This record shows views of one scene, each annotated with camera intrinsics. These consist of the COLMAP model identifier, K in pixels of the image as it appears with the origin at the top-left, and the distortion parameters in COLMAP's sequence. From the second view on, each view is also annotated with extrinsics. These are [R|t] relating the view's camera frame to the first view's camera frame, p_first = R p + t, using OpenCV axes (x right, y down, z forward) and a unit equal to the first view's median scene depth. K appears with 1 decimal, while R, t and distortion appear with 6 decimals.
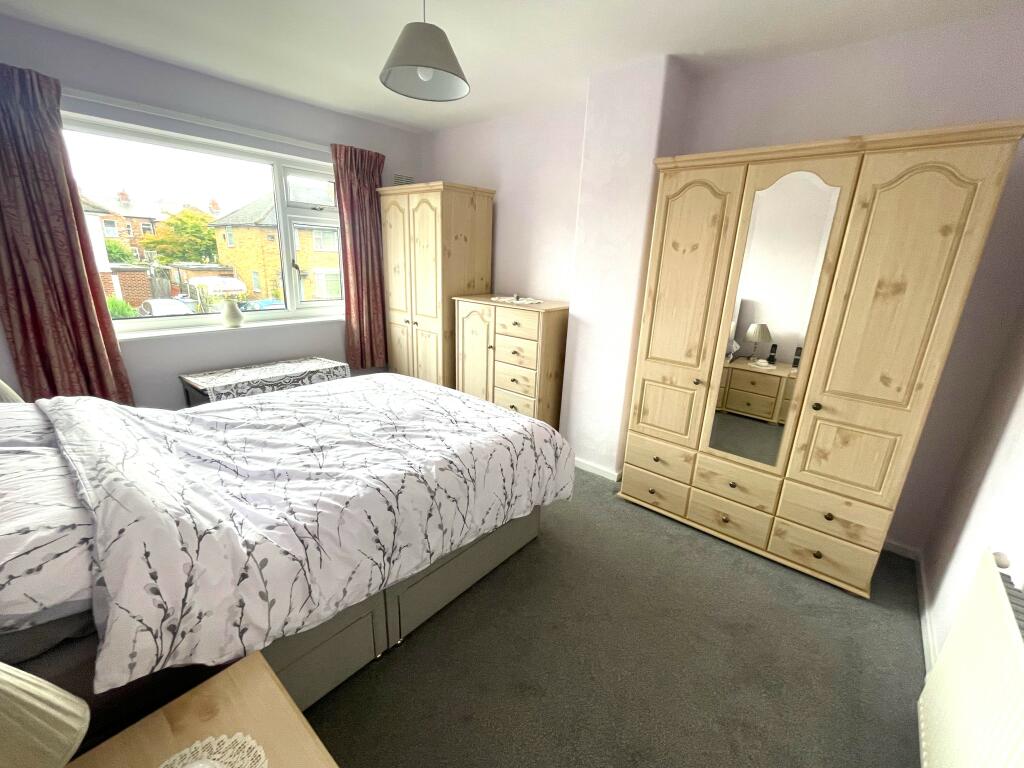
lens RADIAL K [[417.0, 0, 509.5], [0, 417.0, 380.0], [0, 0, 1]] dist [-0.001528, -0.001026]
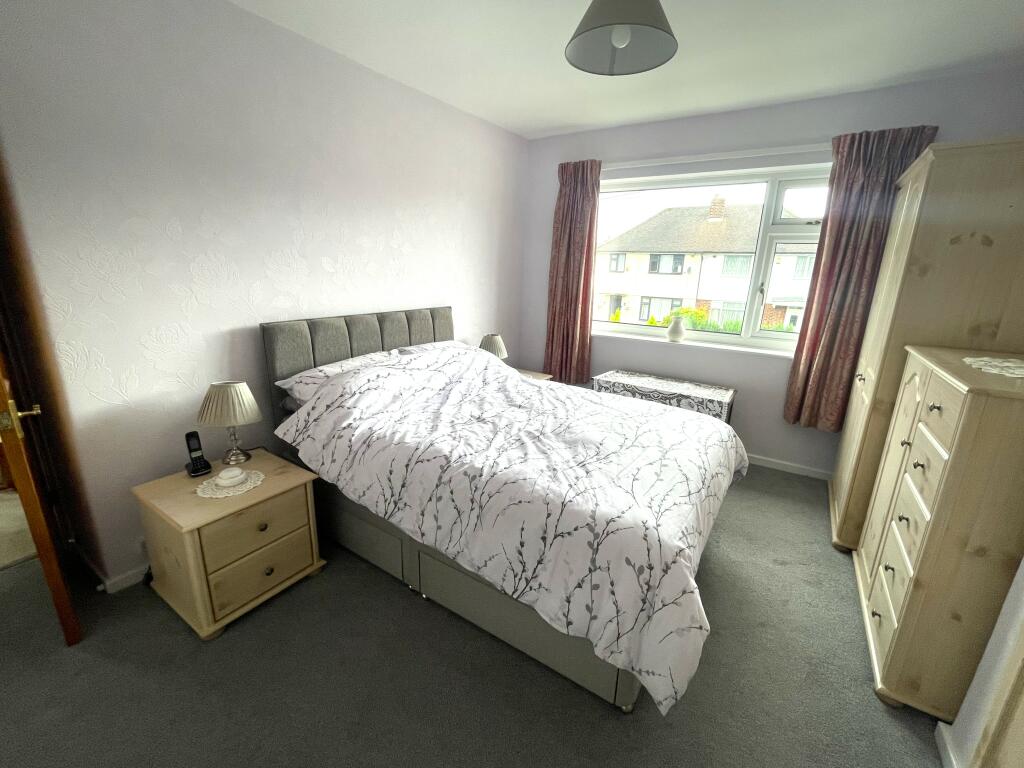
lens RADIAL K [[417.0, 0, 510.5], [0, 417.0, 380.1], [0, 0, 1]] dist [-0.001528, -0.001026]
pose [[0.149078, 0.223266, -0.963290, 0.580546], [-0.305559, 0.936900, 0.169861, -0.145285], [0.940430, 0.269019, 0.207892, 0.660383]]
